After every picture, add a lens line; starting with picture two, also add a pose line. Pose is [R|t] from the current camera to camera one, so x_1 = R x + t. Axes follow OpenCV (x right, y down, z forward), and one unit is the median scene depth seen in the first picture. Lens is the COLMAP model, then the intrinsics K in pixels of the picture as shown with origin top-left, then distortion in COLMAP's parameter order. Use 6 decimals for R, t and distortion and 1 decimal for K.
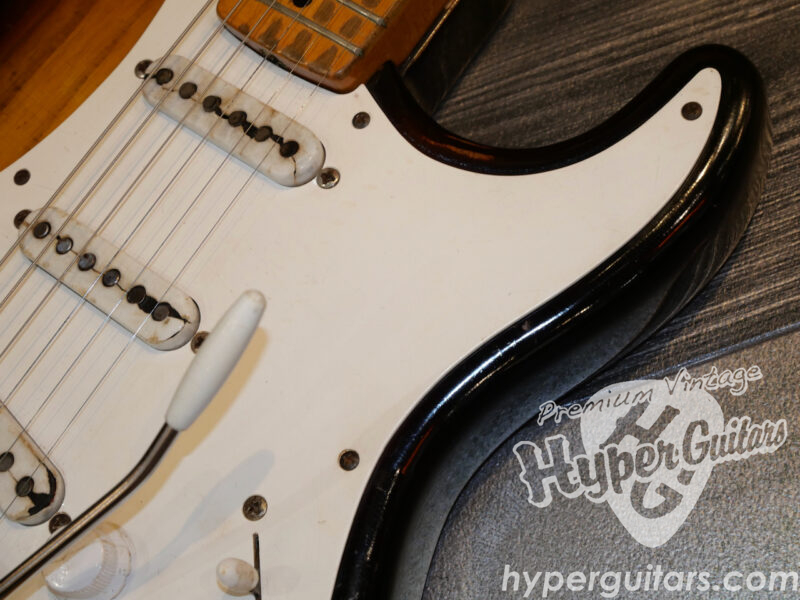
lens RADIAL K [[1477.1, 0, 398.0], [0, 1477.1, 296.6], [0, 0, 1]] dist [-0.021677, 0.000000]
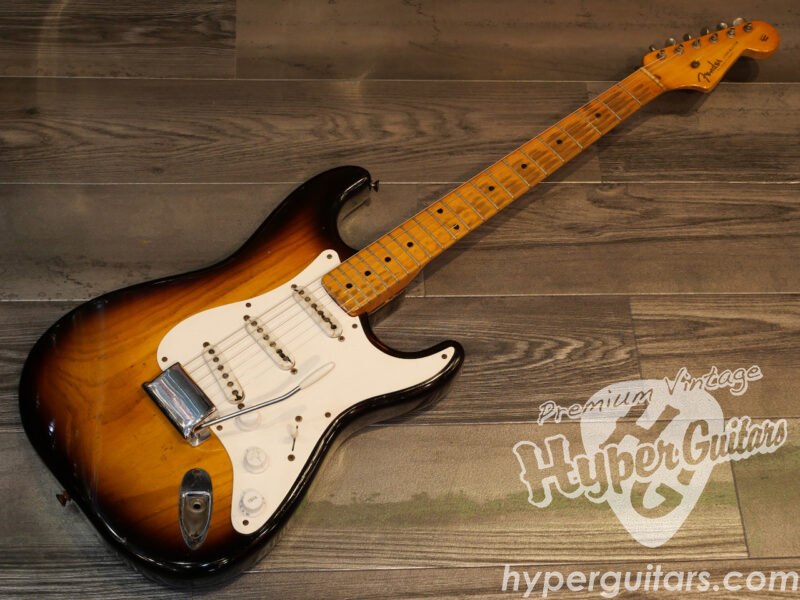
lens RADIAL K [[1300.7, 0, 400.1], [0, 1300.7, 296.2], [0, 0, 1]] dist [-0.016320, 0.000000]
pose [[0.920477, 0.348189, 0.177442, -0.488447], [-0.323480, 0.933623, -0.153974, 0.247563], [-0.219277, 0.084331, 0.972011, -1.970393]]
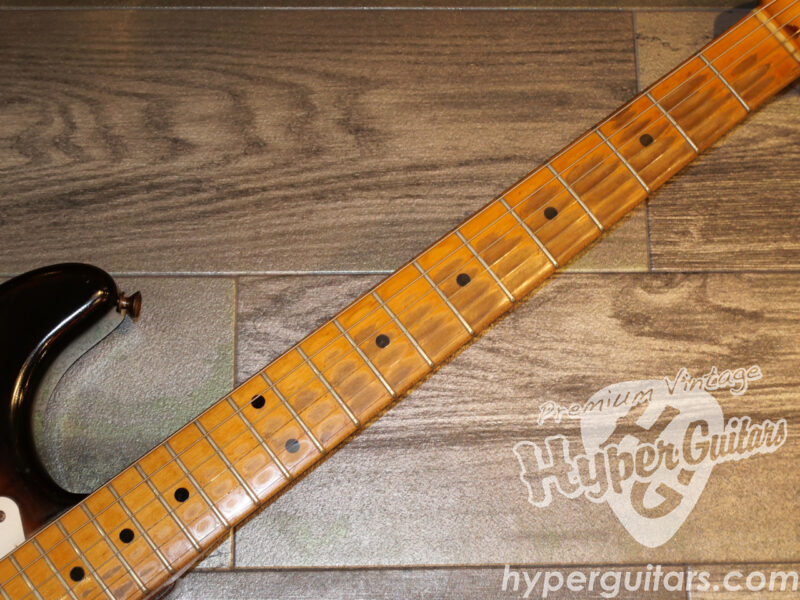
lens RADIAL K [[1477.1, 0, 400.5], [0, 1477.1, 295.4], [0, 0, 1]] dist [-0.021677, 0.000000]
pose [[0.923856, 0.313102, 0.220131, -0.148671], [-0.342861, 0.932637, 0.112407, -0.800913], [-0.170108, -0.179322, 0.968972, -0.444729]]
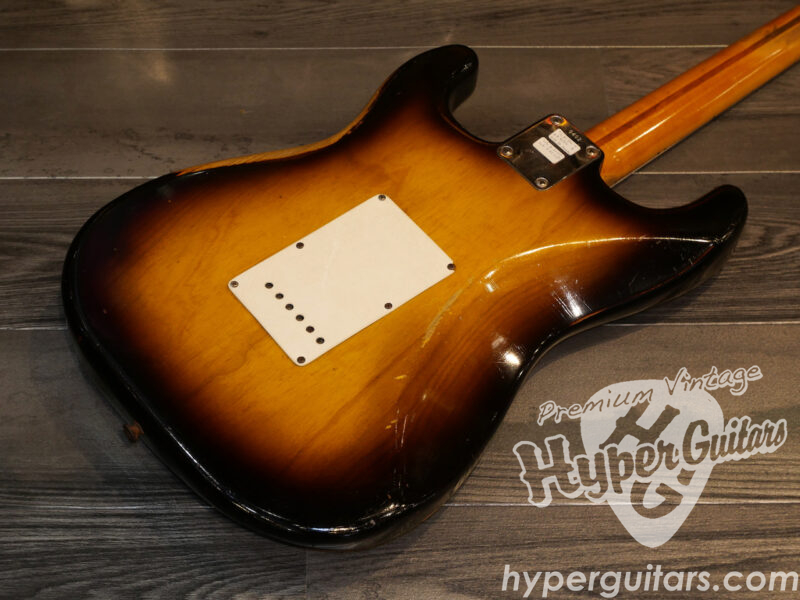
lens RADIAL K [[1477.1, 0, 403.9], [0, 1477.1, 299.1], [0, 0, 1]] dist [-0.021677, 0.000000]
pose [[0.931348, 0.358673, 0.062808, -0.314051], [-0.331960, 0.907225, -0.258350, 0.767722], [-0.149644, 0.219764, 0.964007, -1.351980]]
